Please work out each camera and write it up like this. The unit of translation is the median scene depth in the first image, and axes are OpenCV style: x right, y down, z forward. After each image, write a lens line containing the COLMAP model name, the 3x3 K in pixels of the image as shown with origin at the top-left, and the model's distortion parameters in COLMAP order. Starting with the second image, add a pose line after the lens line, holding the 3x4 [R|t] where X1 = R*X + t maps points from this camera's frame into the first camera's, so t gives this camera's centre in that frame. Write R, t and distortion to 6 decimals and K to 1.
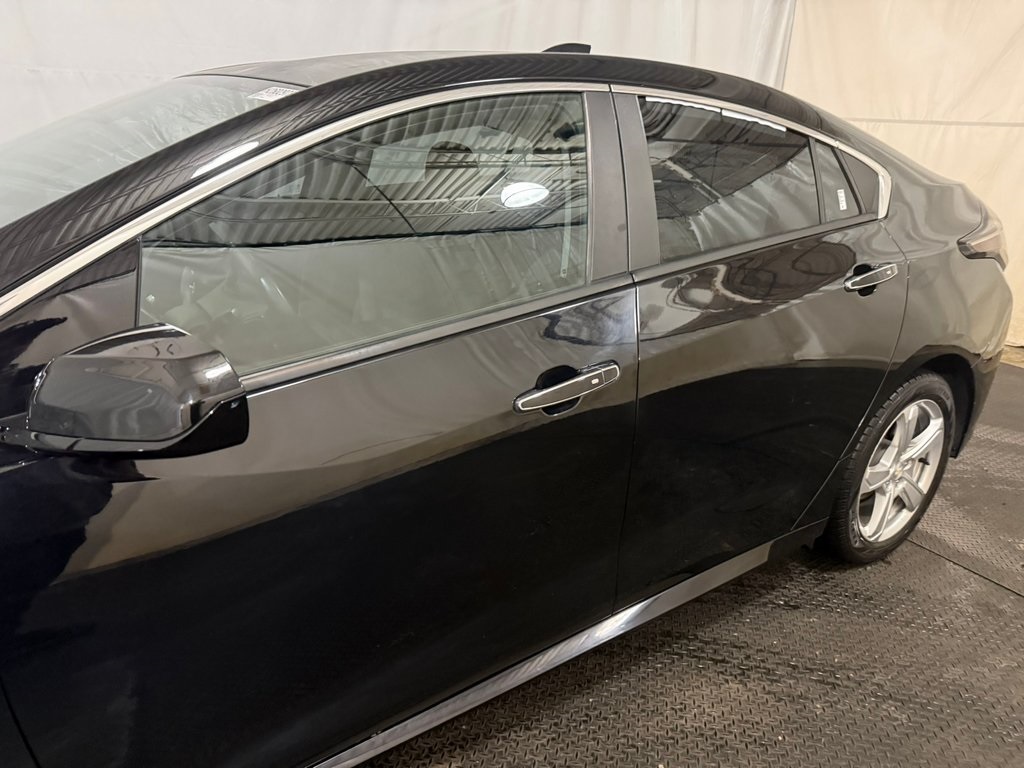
lens RADIAL K [[713.6, 0, 516.2], [0, 713.6, 388.6], [0, 0, 1]] dist [0.021592, -0.032755]
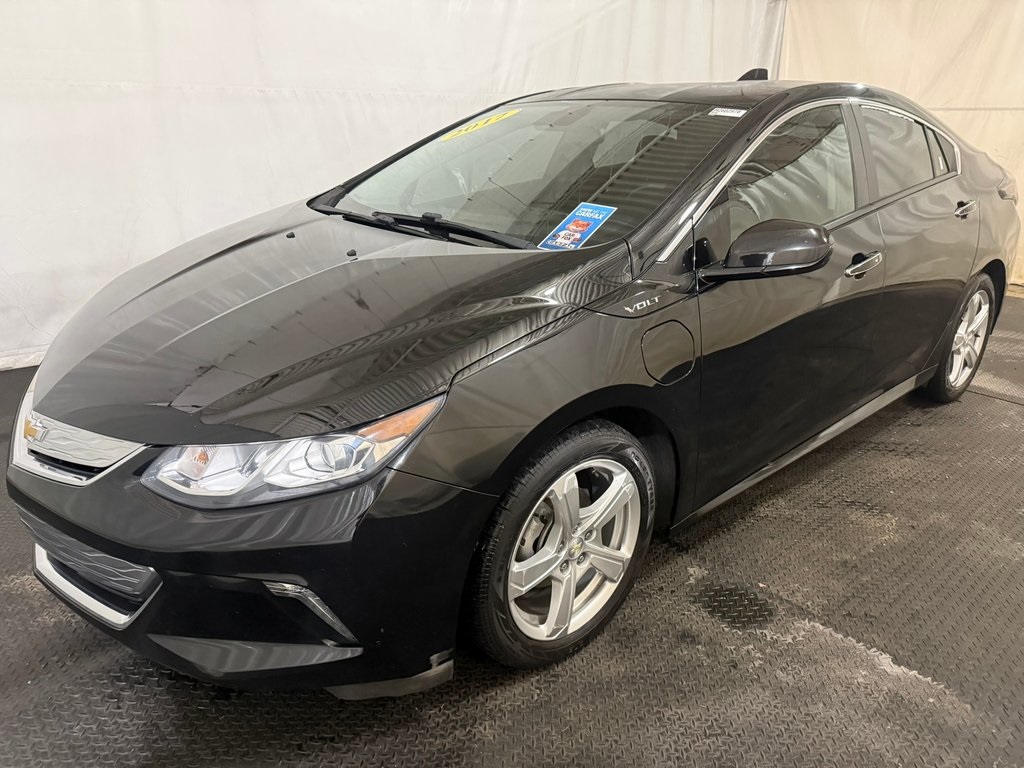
lens RADIAL K [[713.6, 0, 507.5], [0, 713.6, 379.0], [0, 0, 1]] dist [0.021592, -0.032755]
pose [[0.993171, -0.067535, 0.095135, -0.597583], [0.067666, 0.997706, 0.001856, 0.131403], [-0.095042, 0.004594, 0.995463, -0.437339]]
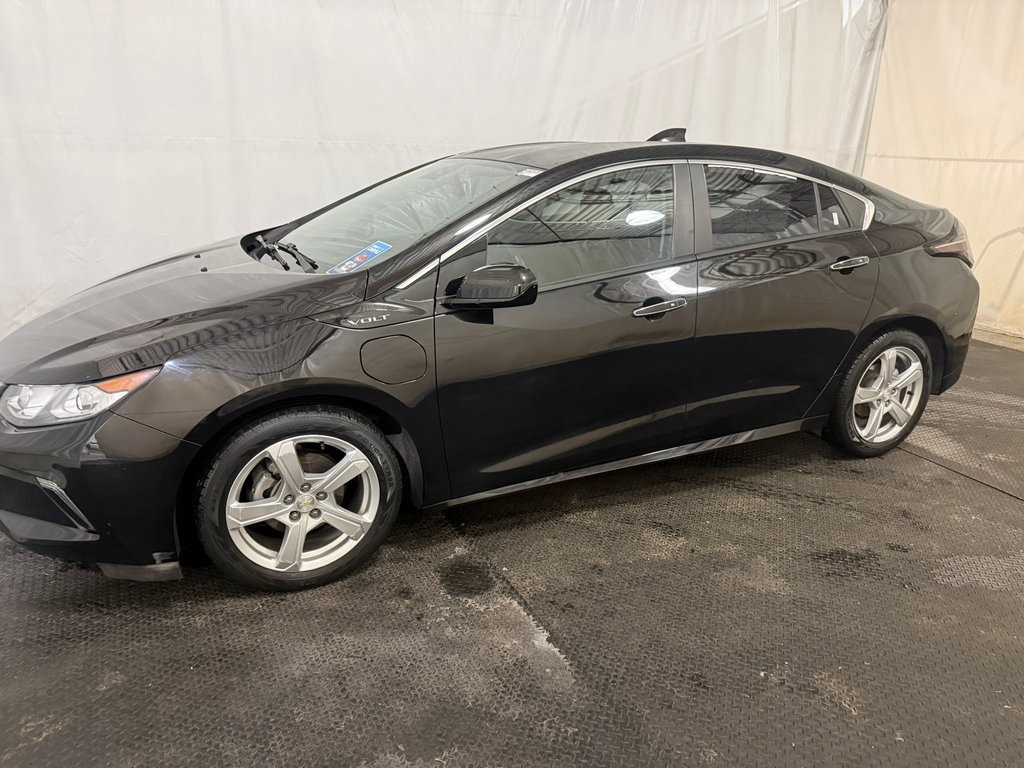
lens RADIAL K [[713.6, 0, 521.9], [0, 713.6, 385.9], [0, 0, 1]] dist [0.021592, -0.032755]
pose [[0.986735, 0.029003, -0.159728, 0.009706], [-0.036536, 0.998344, -0.044428, 0.191477], [0.158175, 0.049674, 0.986161, -0.628698]]
